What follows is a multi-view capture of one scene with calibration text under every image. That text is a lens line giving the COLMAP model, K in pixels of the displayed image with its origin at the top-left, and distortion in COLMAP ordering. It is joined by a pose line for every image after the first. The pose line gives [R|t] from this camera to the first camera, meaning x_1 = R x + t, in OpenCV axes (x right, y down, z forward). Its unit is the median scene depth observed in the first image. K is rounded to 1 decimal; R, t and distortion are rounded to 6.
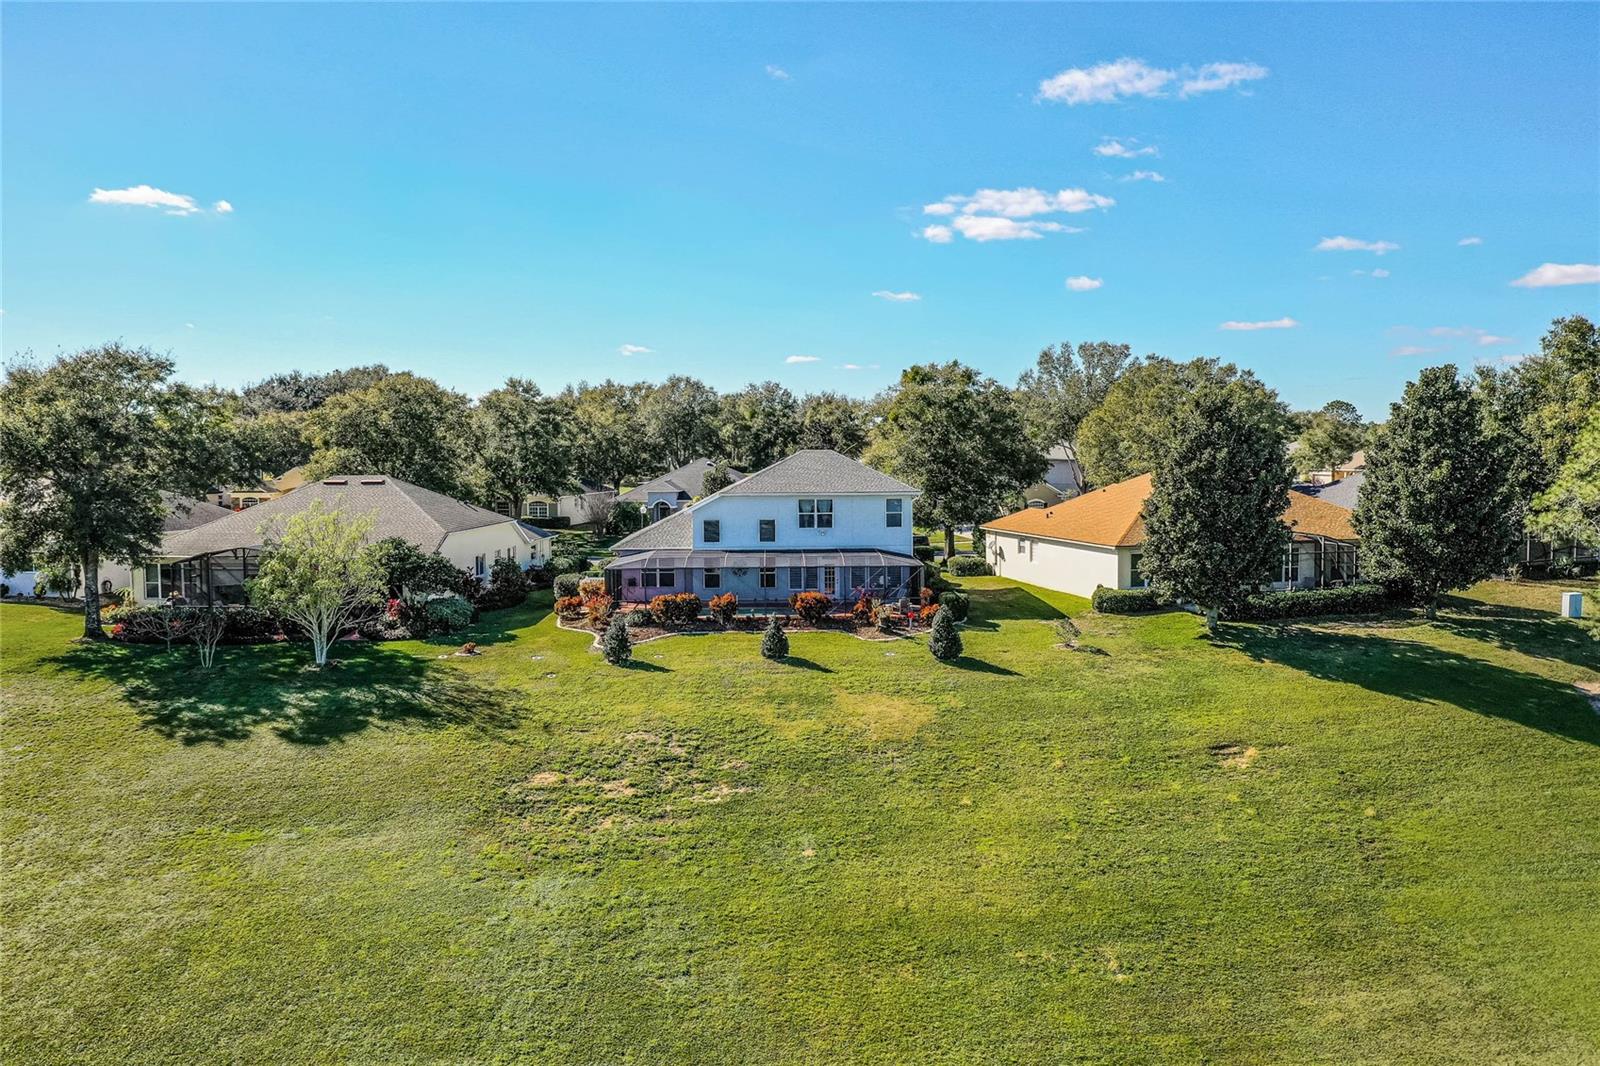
lens RADIAL K [[1261.9, 0, 795.4], [0, 1261.9, 527.2], [0, 0, 1]] dist [0.010285, -0.005535]
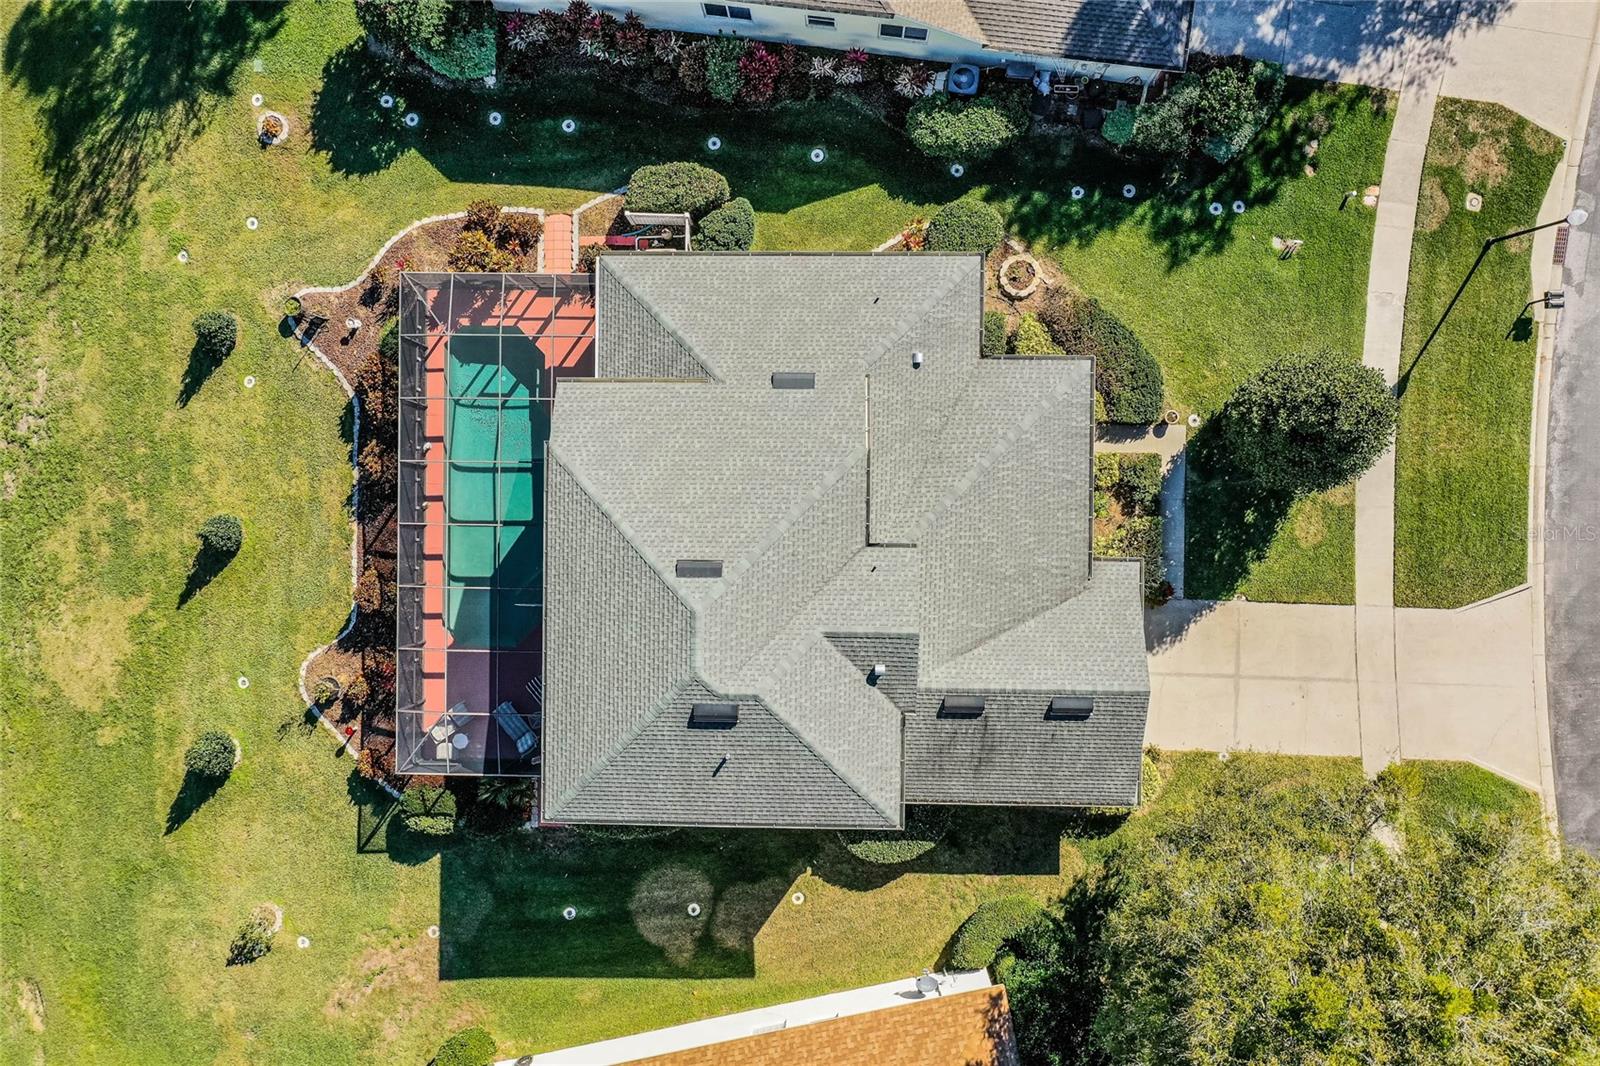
lens RADIAL K [[1261.9, 0, 803.0], [0, 1261.9, 535.1], [0, 0, 1]] dist [0.010285, -0.005535]
pose [[-0.035278, 0.999188, 0.019458, -0.035555], [-0.036261, -0.020737, 0.999127, -0.576336], [0.998719, 0.034541, 0.036963, 1.109392]]
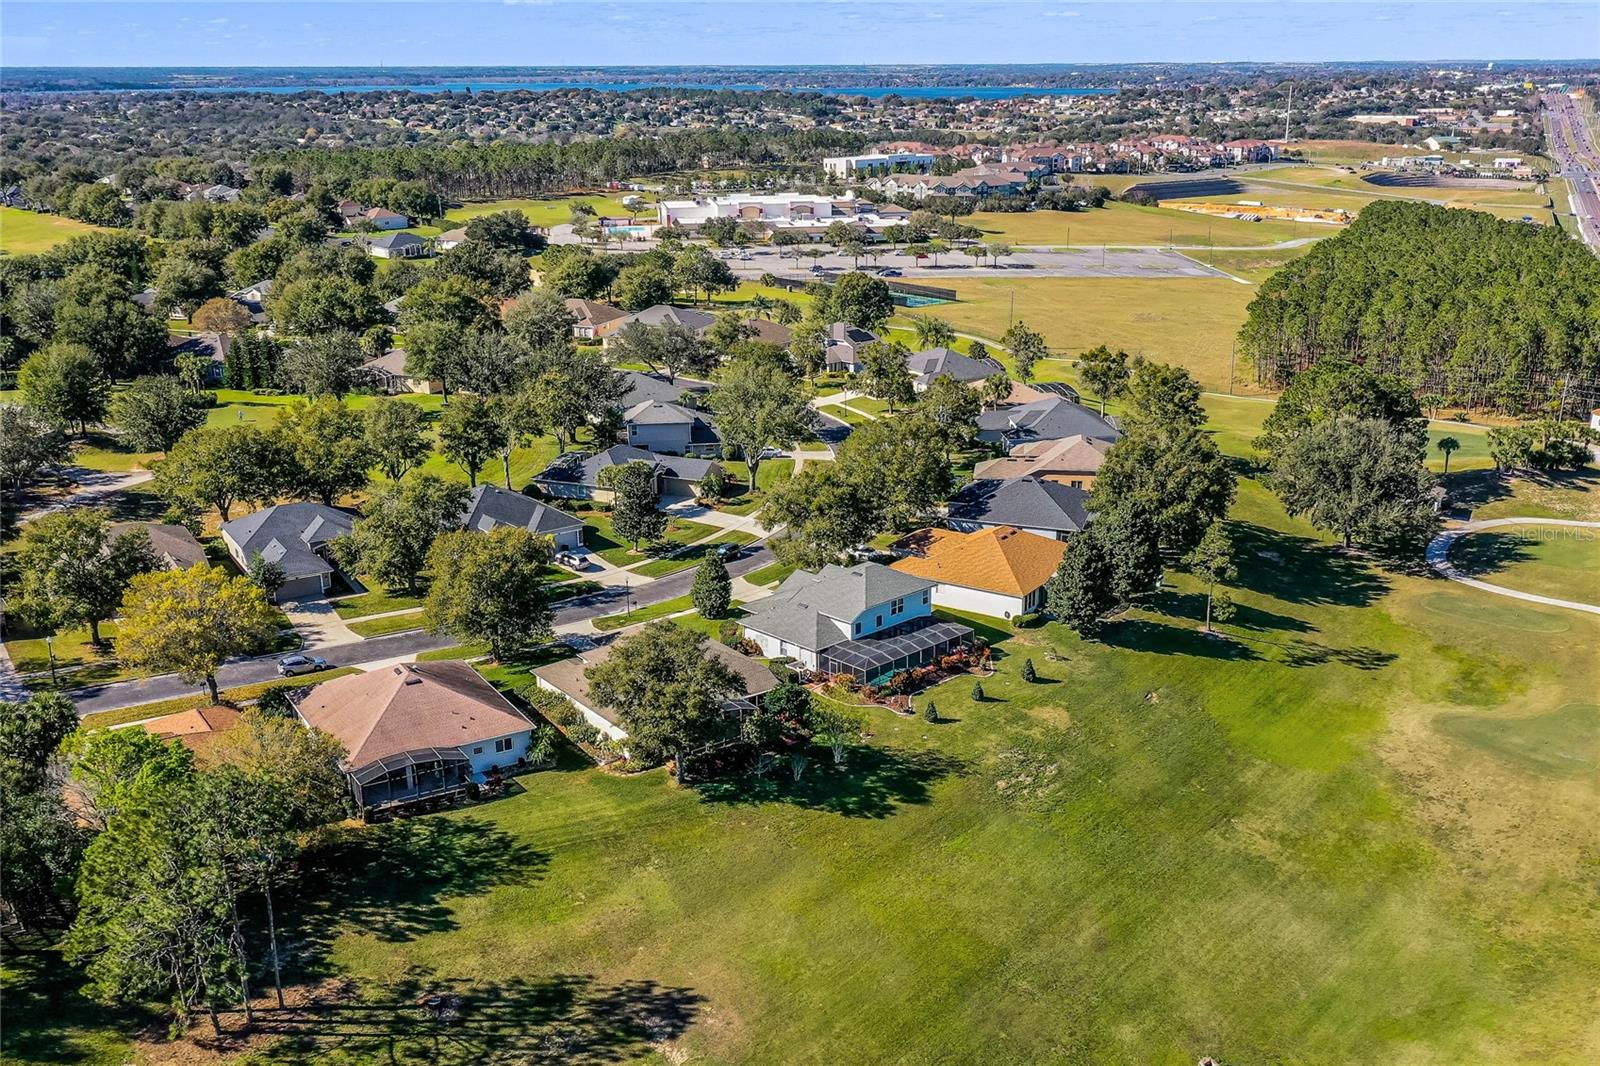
lens RADIAL K [[1548.1, 0, 807.8], [0, 1548.1, 537.1], [0, 0, 1]] dist [0.019423, 0.000000]
pose [[0.743874, -0.196875, 0.638664, -1.593436], [0.047491, 0.968782, 0.243324, -0.703733], [-0.666630, -0.150671, 0.730002, -0.610713]]
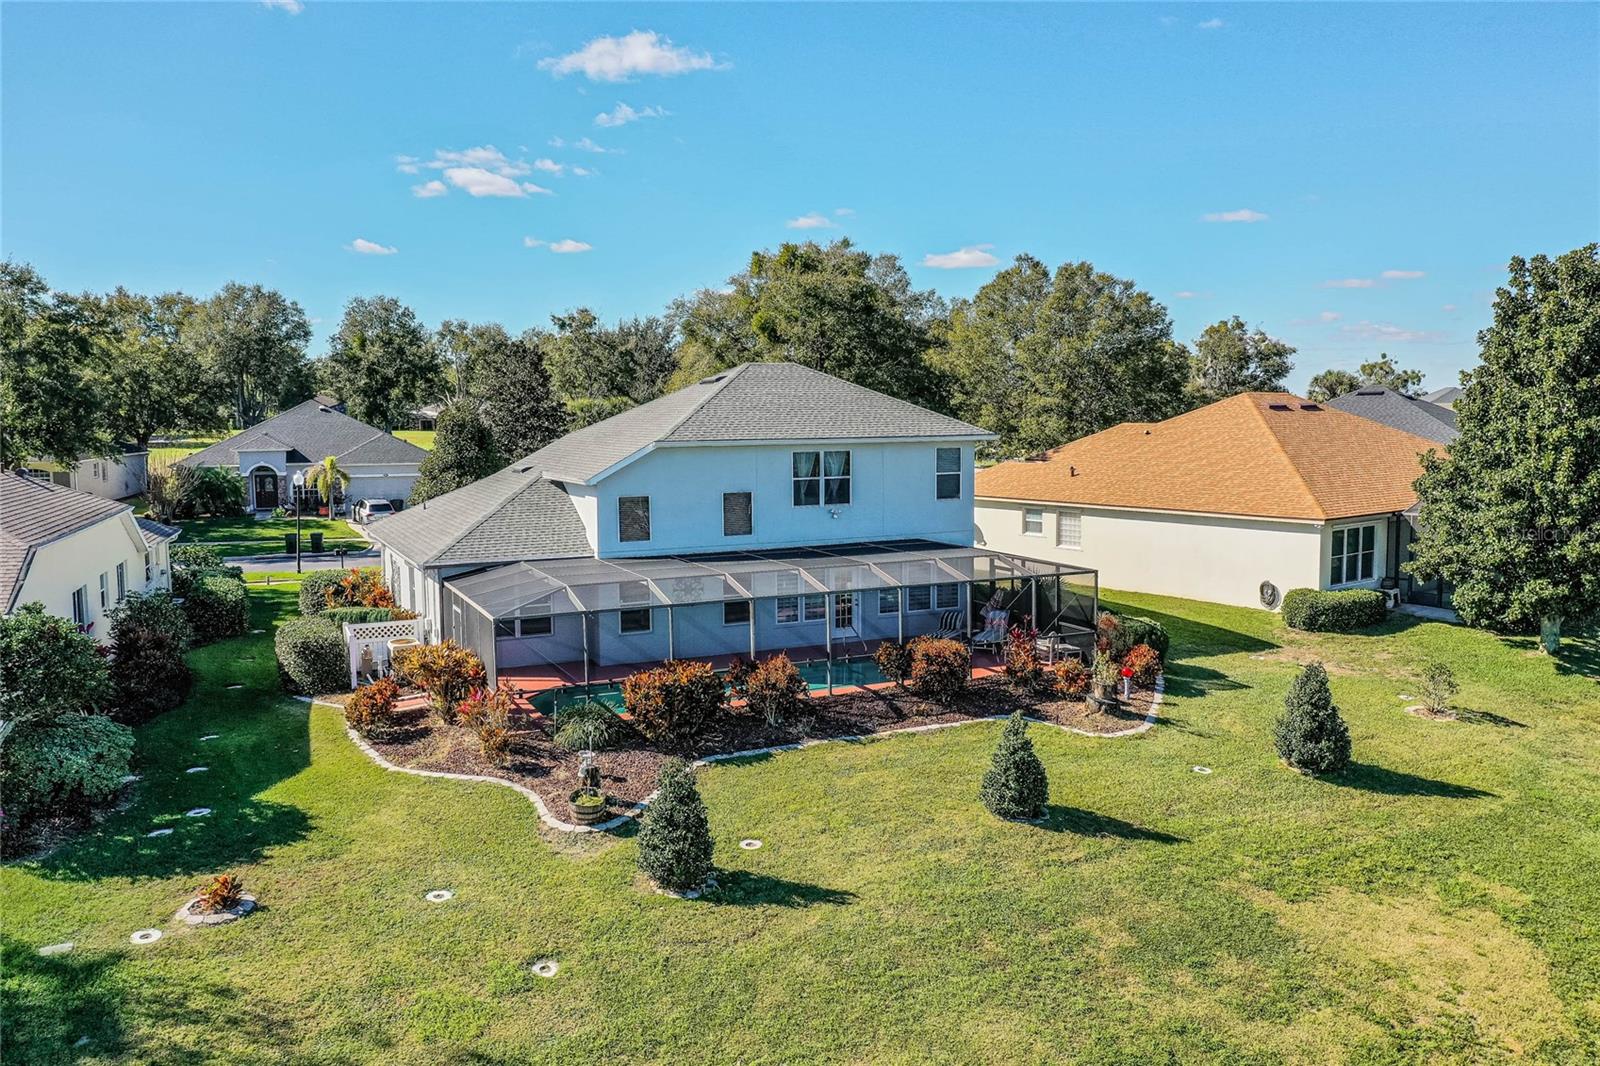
lens RADIAL K [[1261.9, 0, 799.8], [0, 1261.9, 521.5], [0, 0, 1]] dist [0.010285, -0.005535]
pose [[0.914372, -0.037890, 0.403097, -0.212840], [0.026852, 0.999094, 0.033003, -0.010599], [-0.403983, -0.019353, 0.914562, 0.532441]]
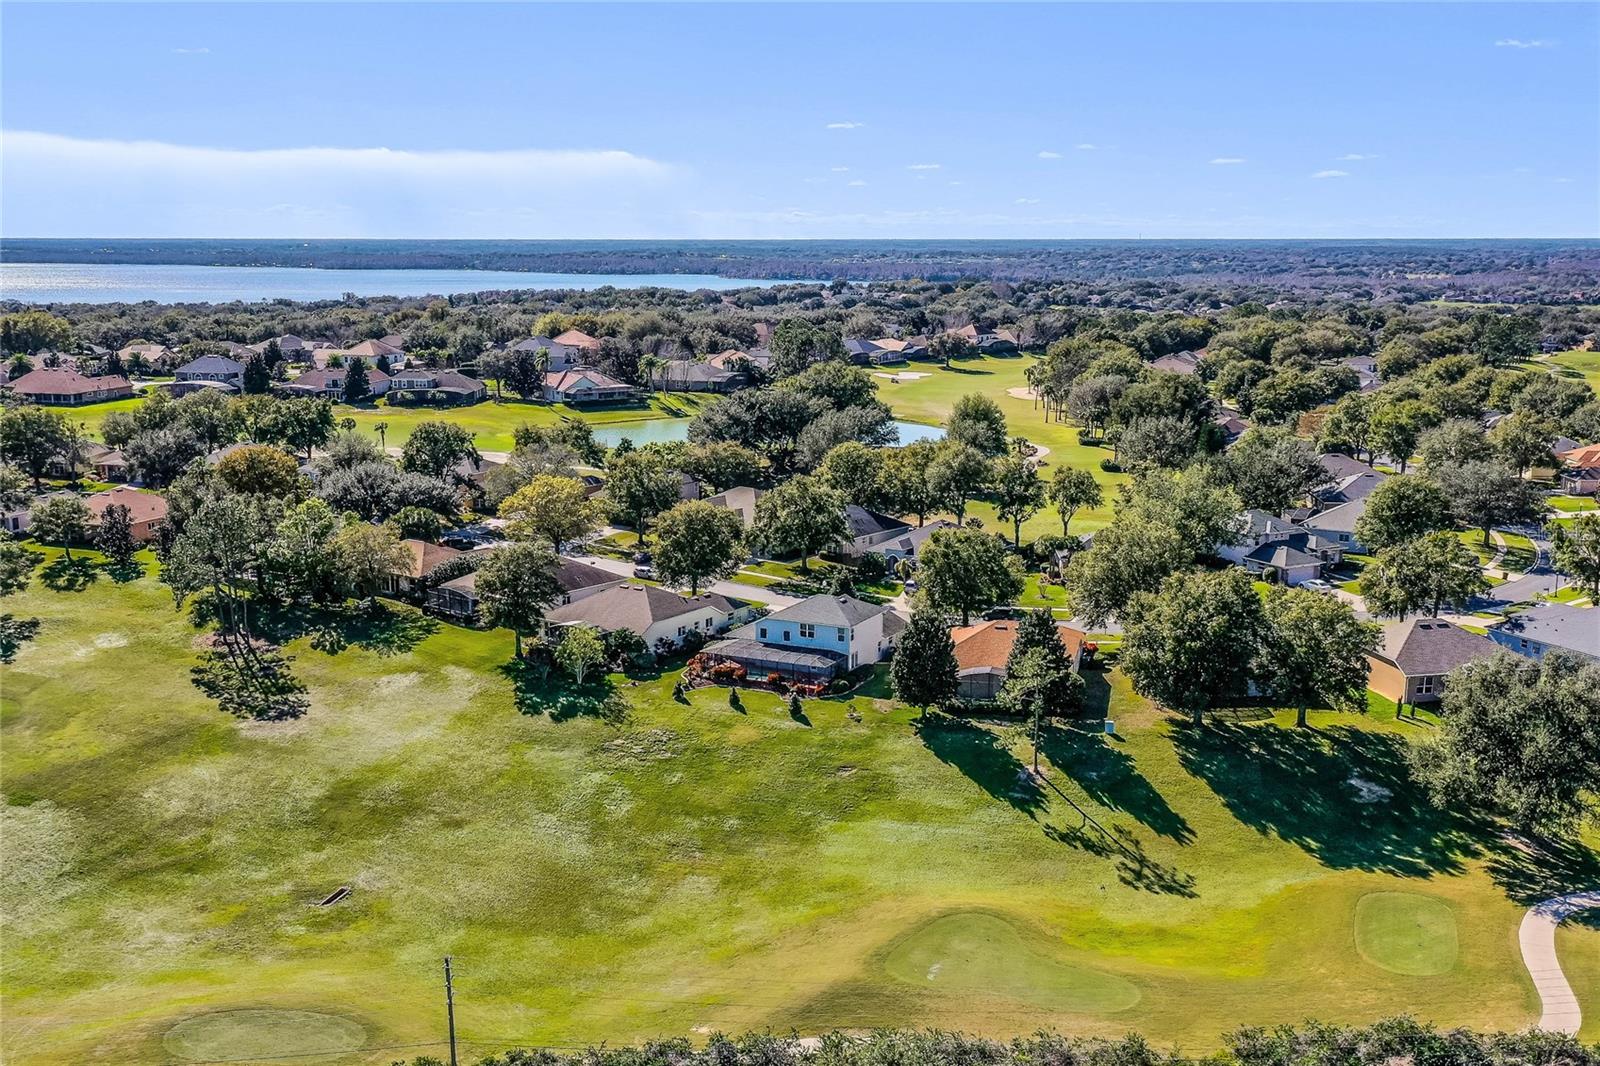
lens RADIAL K [[1700.7, 0, 794.3], [0, 1700.7, 535.4], [0, 0, 1]] dist [0.029391, 0.000000]
pose [[0.880556, 0.089916, -0.465335, 1.341807], [-0.035165, 0.991527, 0.125050, -0.537819], [0.472636, -0.093751, 0.876257, -1.526811]]
